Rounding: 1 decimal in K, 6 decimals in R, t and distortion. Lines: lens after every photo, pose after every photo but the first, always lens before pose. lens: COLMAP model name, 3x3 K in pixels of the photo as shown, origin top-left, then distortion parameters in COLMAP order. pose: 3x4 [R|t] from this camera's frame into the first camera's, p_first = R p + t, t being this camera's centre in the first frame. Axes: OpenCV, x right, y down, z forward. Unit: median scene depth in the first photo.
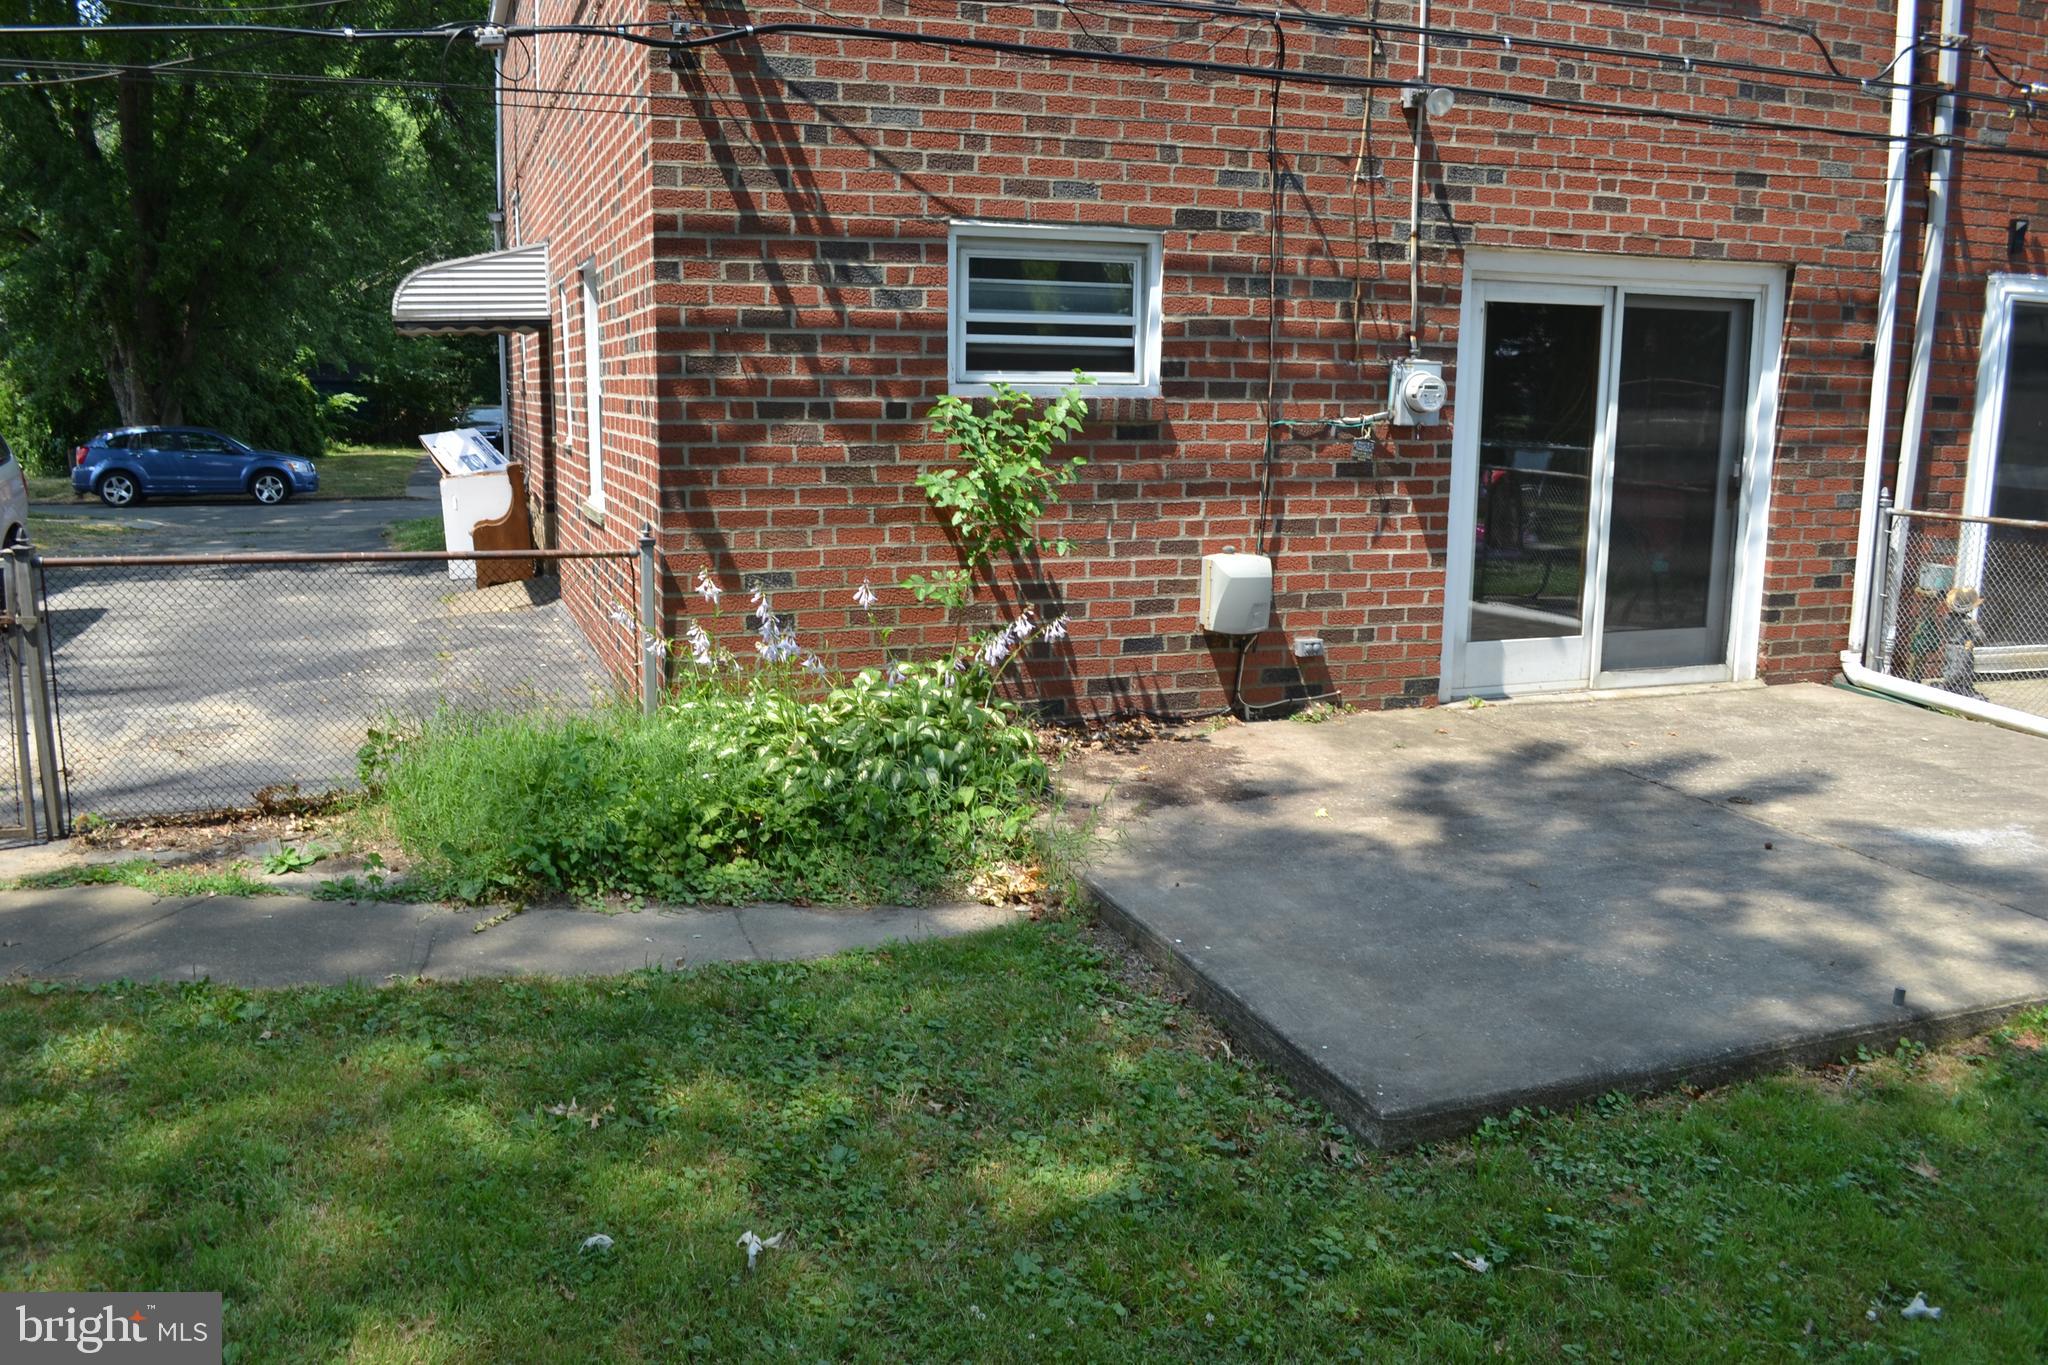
lens RADIAL K [[1632.8, 0, 1018.8], [0, 1632.8, 696.2], [0, 0, 1]] dist [-0.079200, 0.011627]
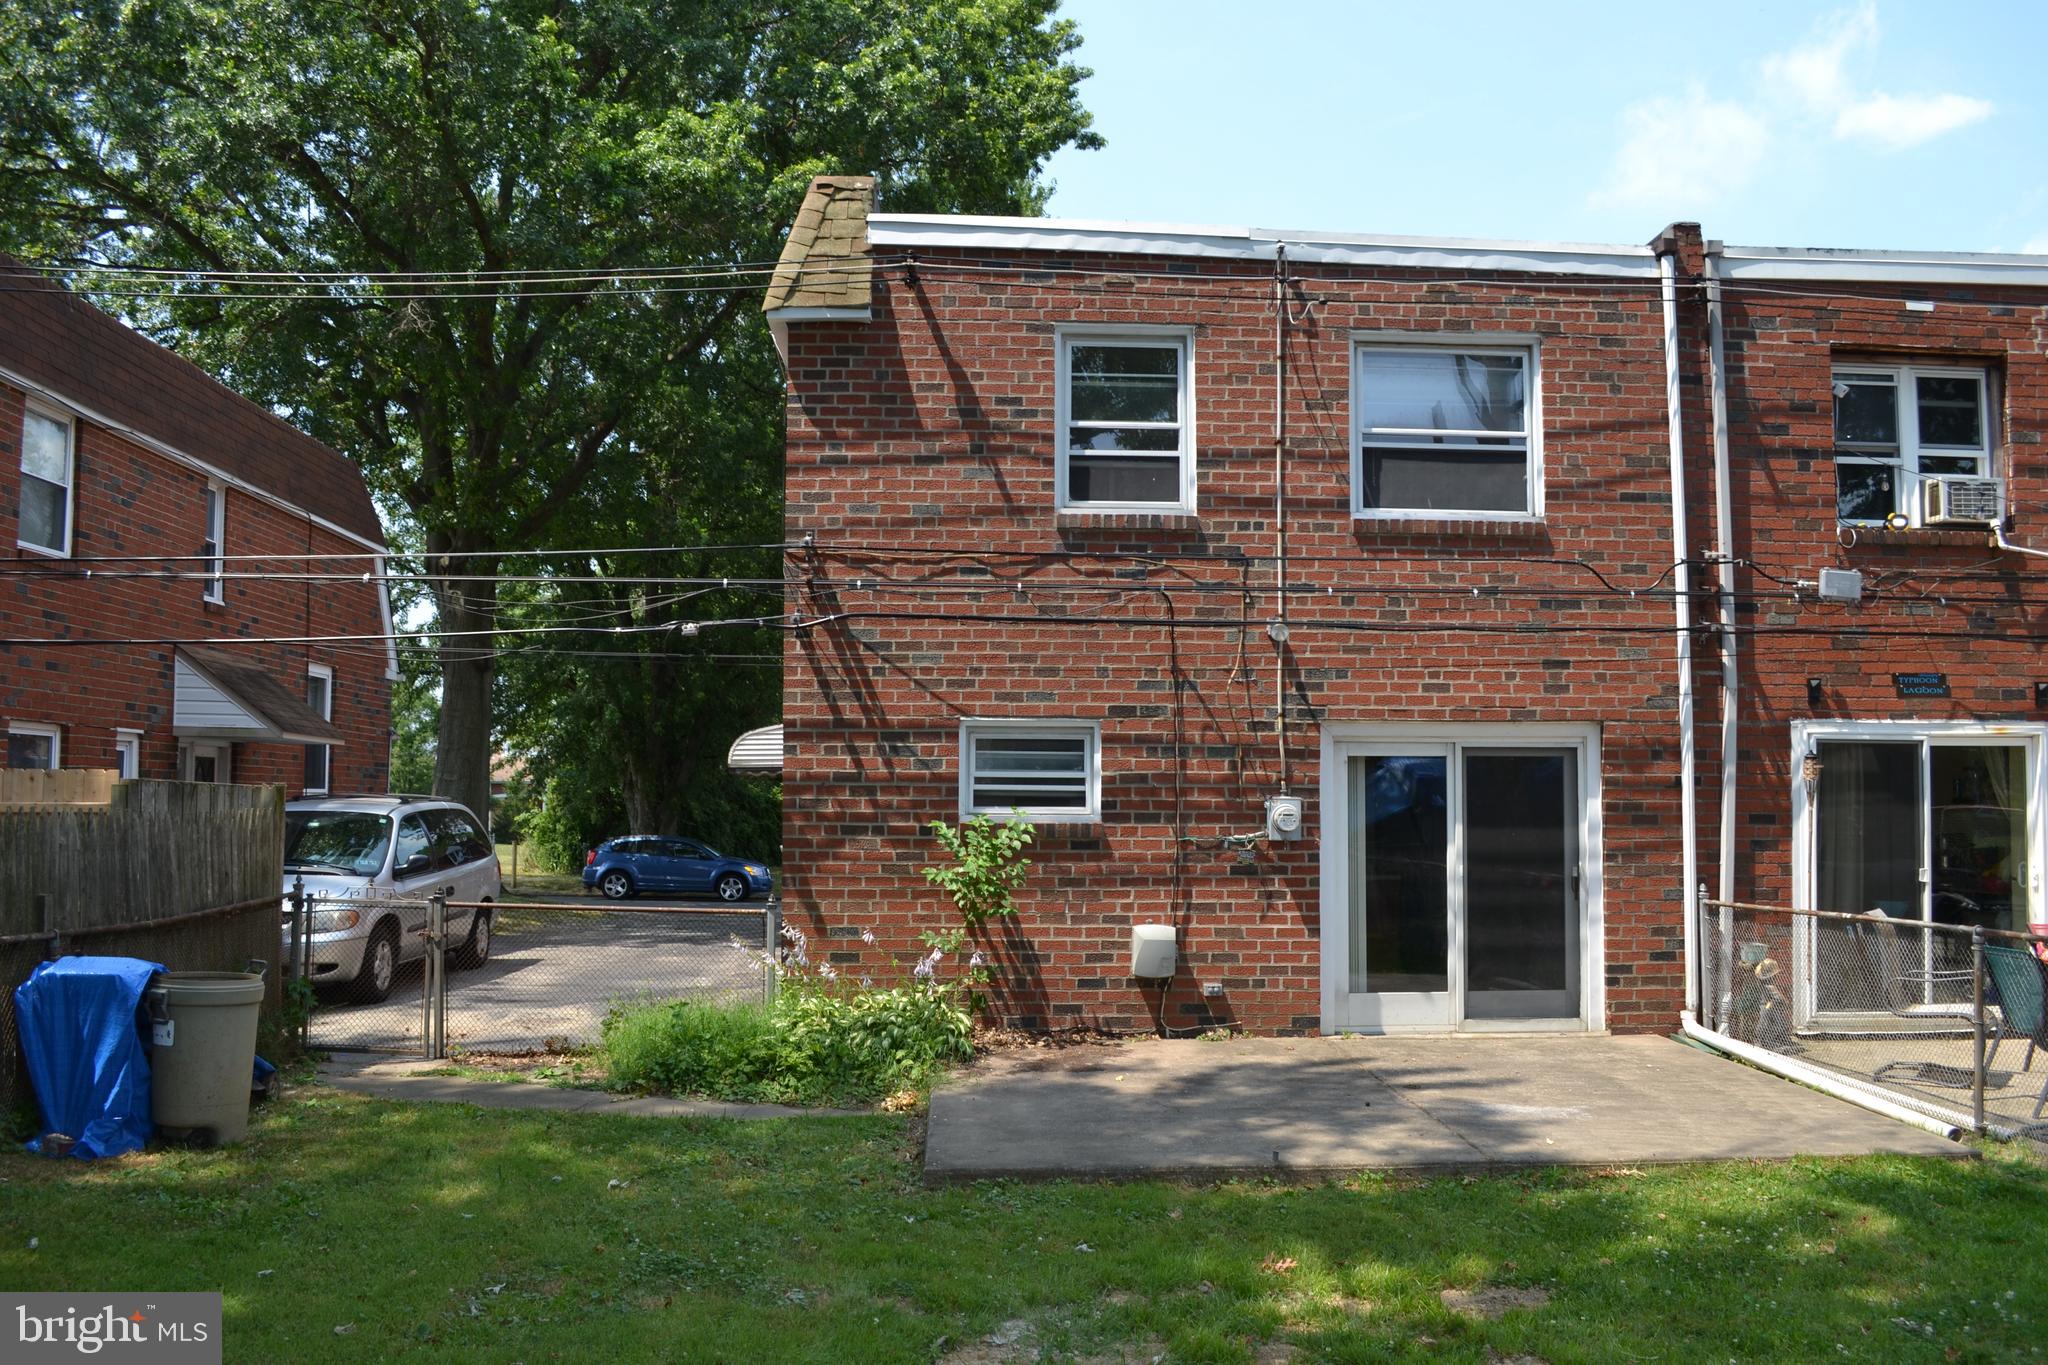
lens RADIAL K [[1632.8, 0, 1029.1], [0, 1632.8, 681.0], [0, 0, 1]] dist [-0.079200, 0.011627]
pose [[0.957308, -0.023955, -0.288076, 0.460485], [-0.052185, 0.965866, -0.253733, 0.083965], [0.284321, 0.257934, 0.923381, -0.488505]]
